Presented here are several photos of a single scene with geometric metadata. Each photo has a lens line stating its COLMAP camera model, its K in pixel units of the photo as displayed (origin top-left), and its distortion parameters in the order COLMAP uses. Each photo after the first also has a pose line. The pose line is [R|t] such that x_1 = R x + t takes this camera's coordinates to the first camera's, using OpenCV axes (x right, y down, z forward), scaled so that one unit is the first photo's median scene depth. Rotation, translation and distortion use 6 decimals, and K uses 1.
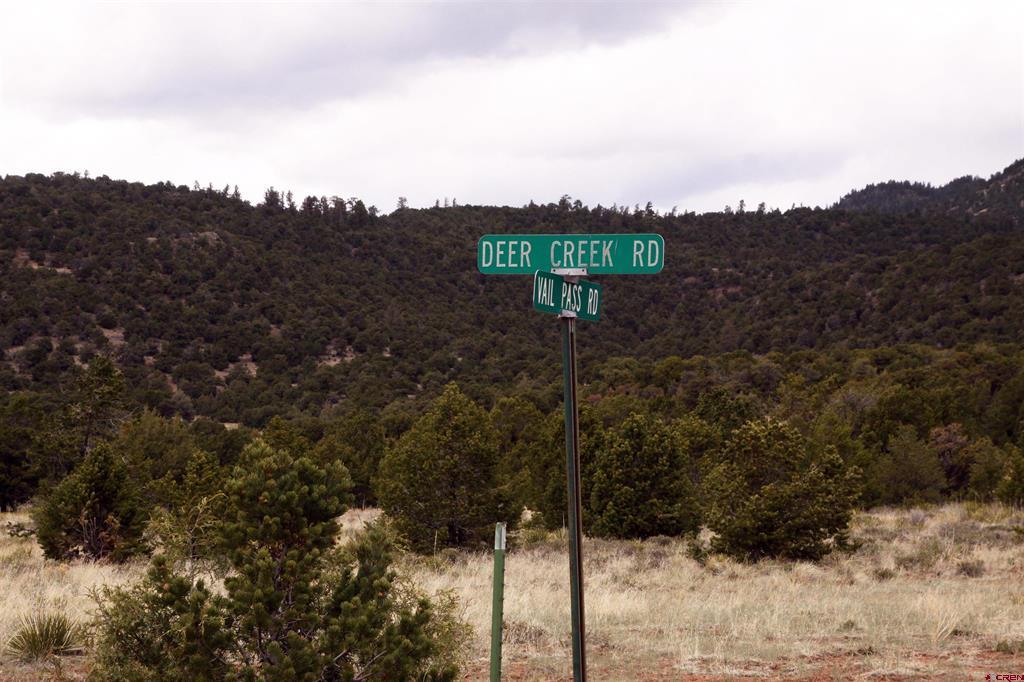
lens RADIAL K [[3137.3, 0, 512.0], [0, 3137.3, 340.9], [0, 0, 1]] dist [0.006869, 0.000000]
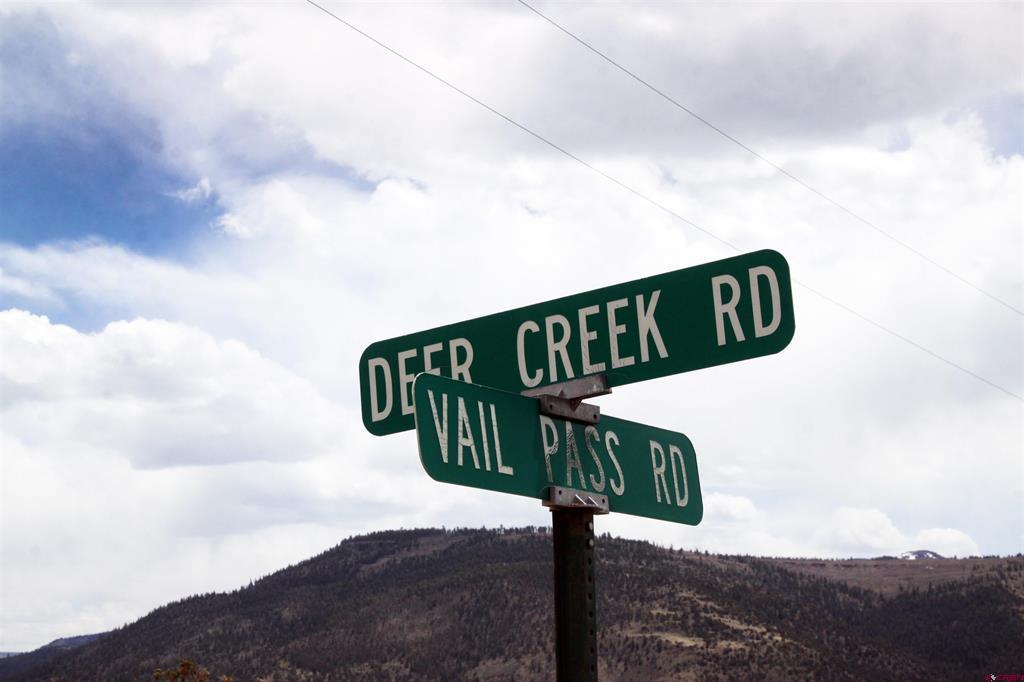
lens RADIAL K [[2239.8, 0, 512.1], [0, 2239.8, 340.7], [0, 0, 1]] dist [0.469459, 0.000000]
pose [[0.983897, -0.145760, -0.103444, 0.041685], [0.131833, 0.982622, -0.130671, 0.007495], [0.120693, 0.114930, 0.986014, 0.723135]]
